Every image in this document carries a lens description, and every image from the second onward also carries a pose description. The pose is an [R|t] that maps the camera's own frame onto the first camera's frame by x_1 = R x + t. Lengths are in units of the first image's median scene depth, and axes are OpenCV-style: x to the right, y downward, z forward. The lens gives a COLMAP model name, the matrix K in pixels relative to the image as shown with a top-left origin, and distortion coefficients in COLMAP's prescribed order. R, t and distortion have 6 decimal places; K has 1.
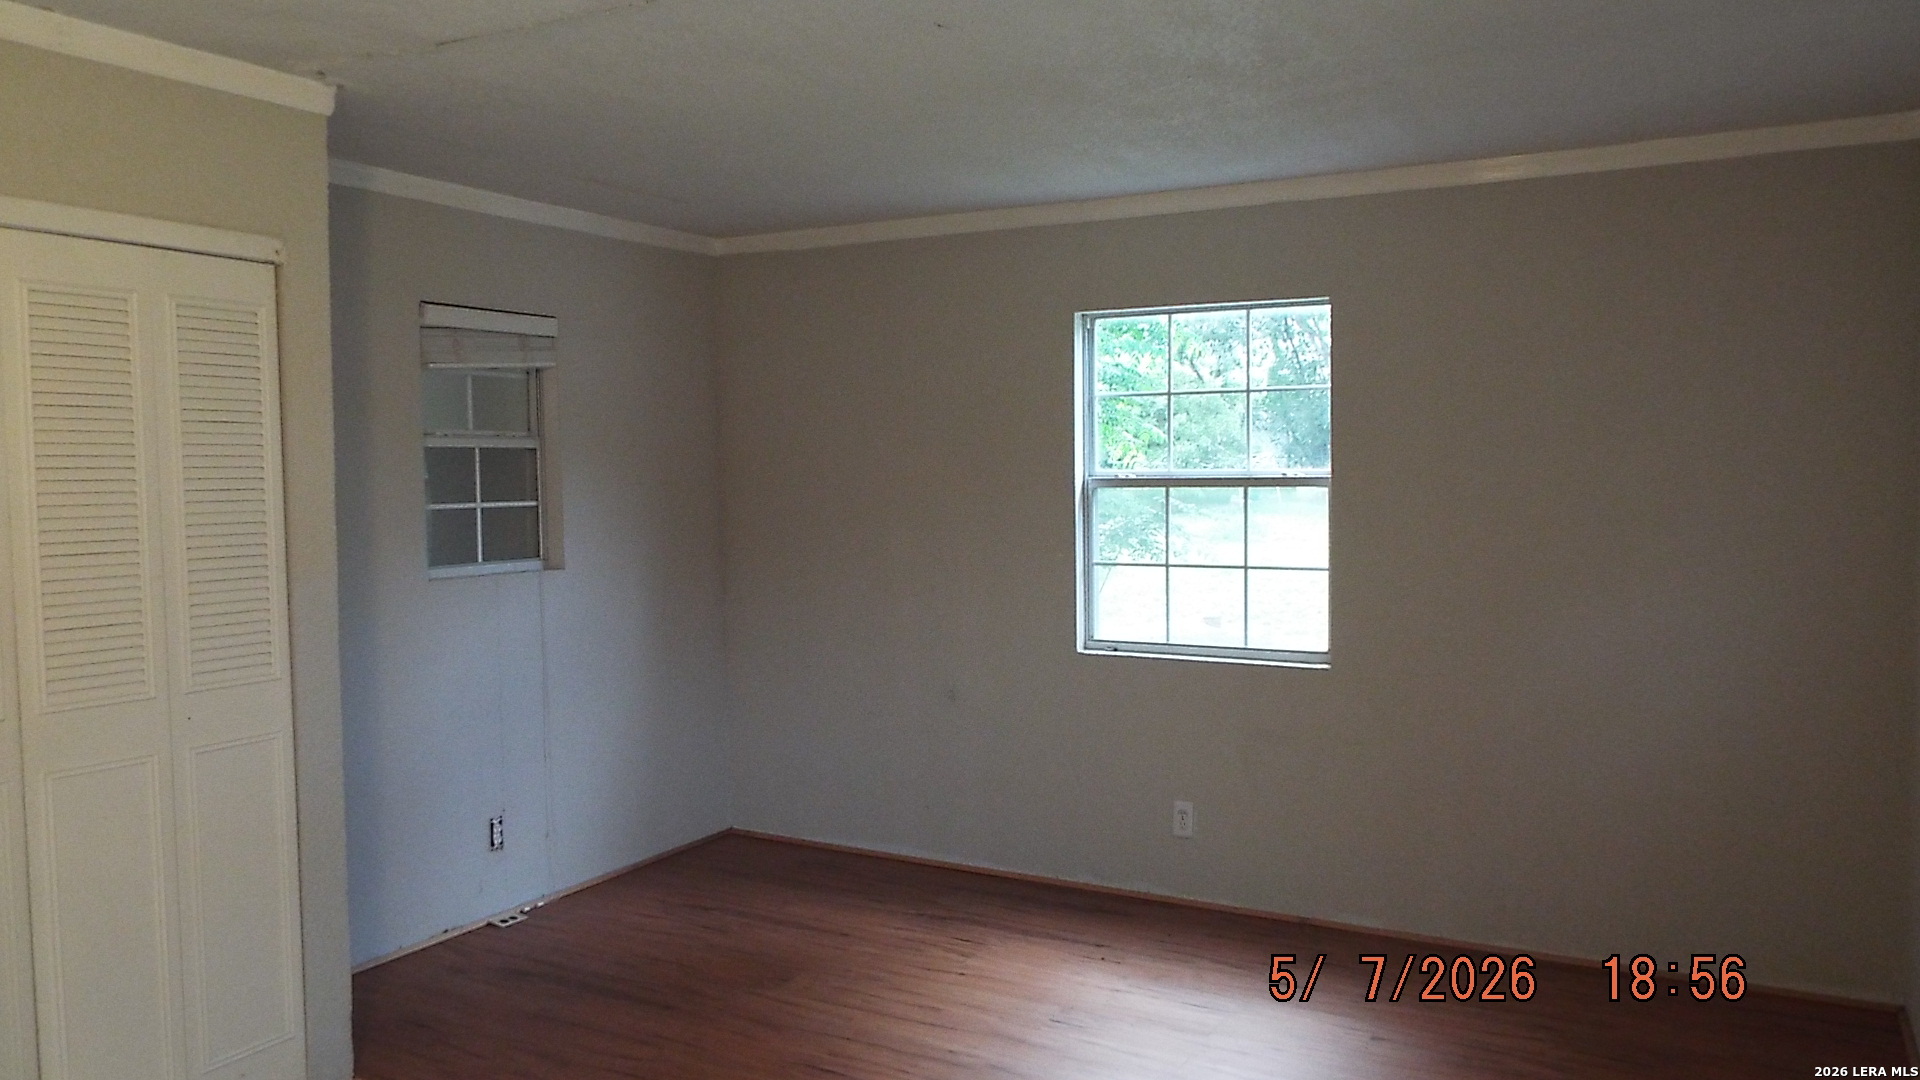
lens RADIAL K [[1428.6, 0, 957.2], [0, 1428.6, 525.0], [0, 0, 1]] dist [0.001260, 0.014476]
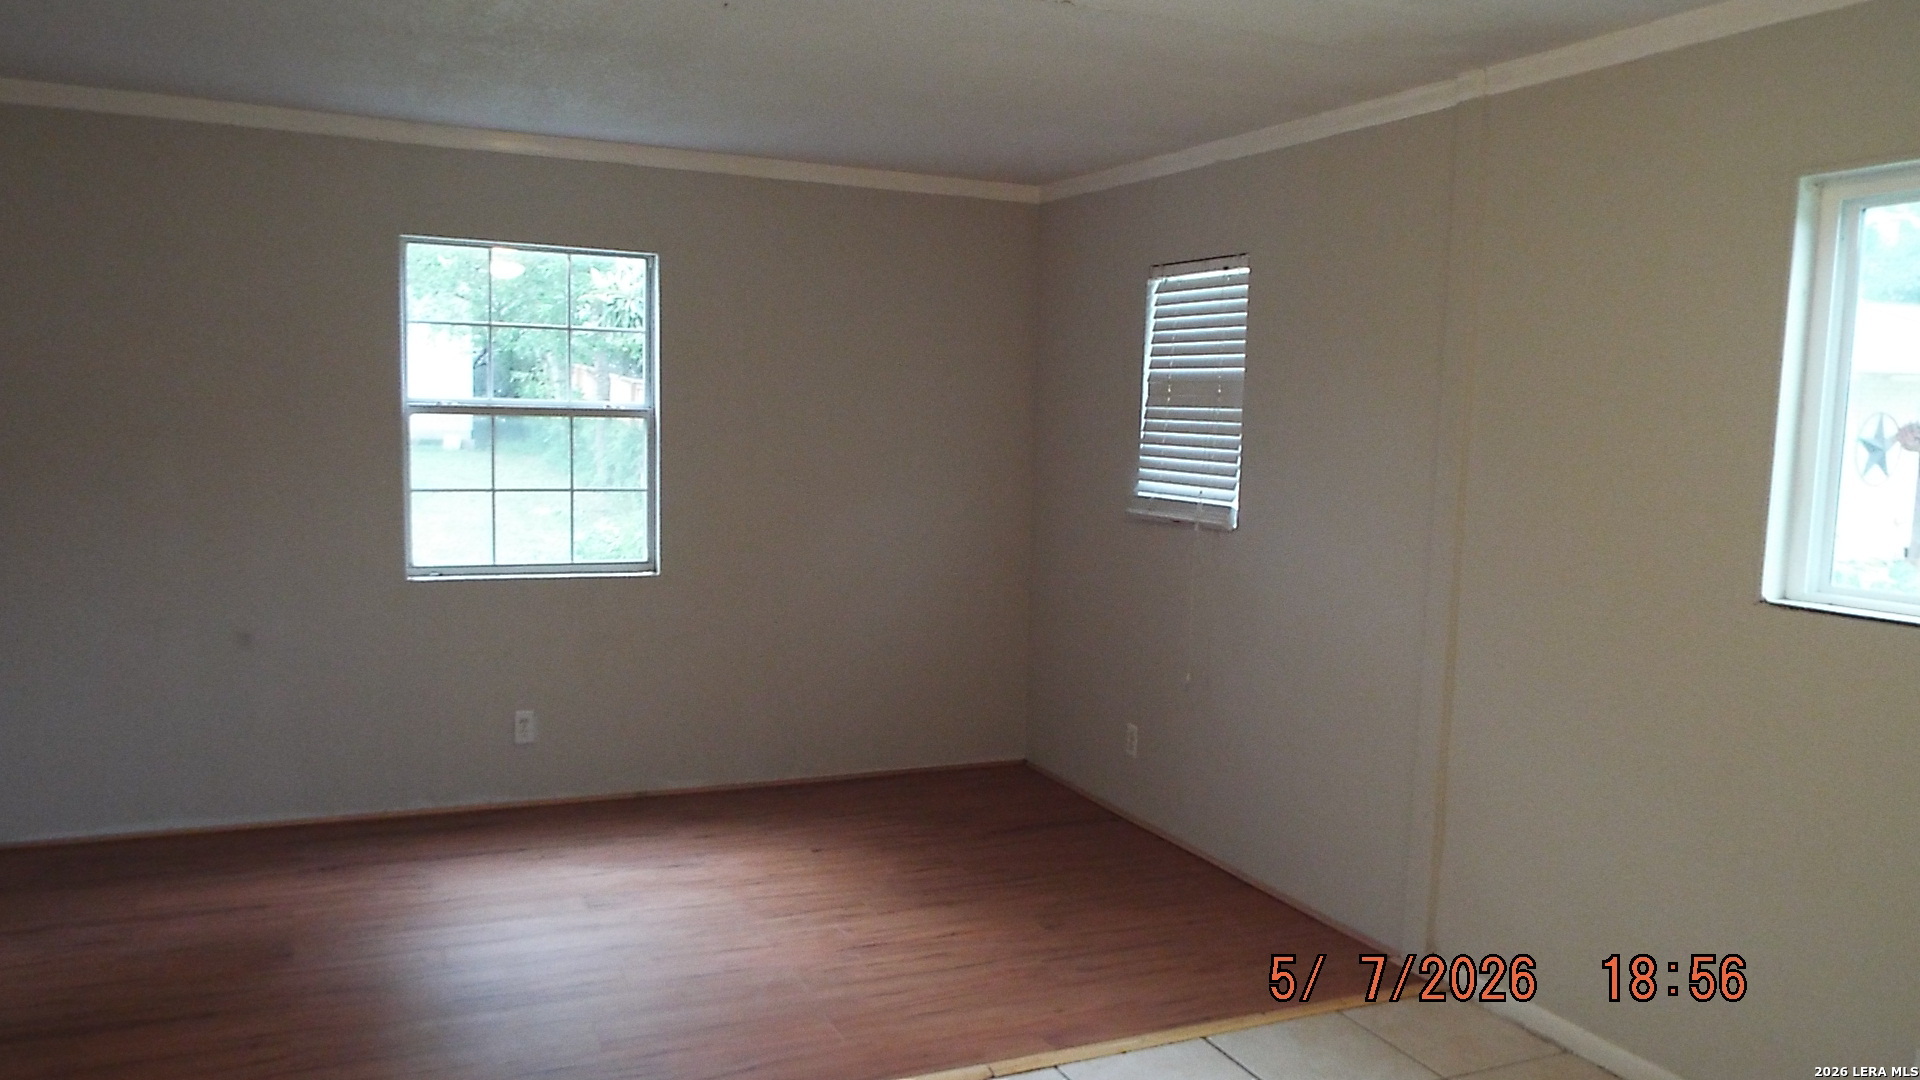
lens RADIAL K [[1428.6, 0, 949.8], [0, 1428.6, 550.9], [0, 0, 1]] dist [0.001260, 0.014476]
pose [[0.609015, -0.062499, 0.790692, -0.491051], [0.002612, 0.997043, 0.076798, -0.007325], [-0.793154, -0.044706, 0.607378, 0.103639]]
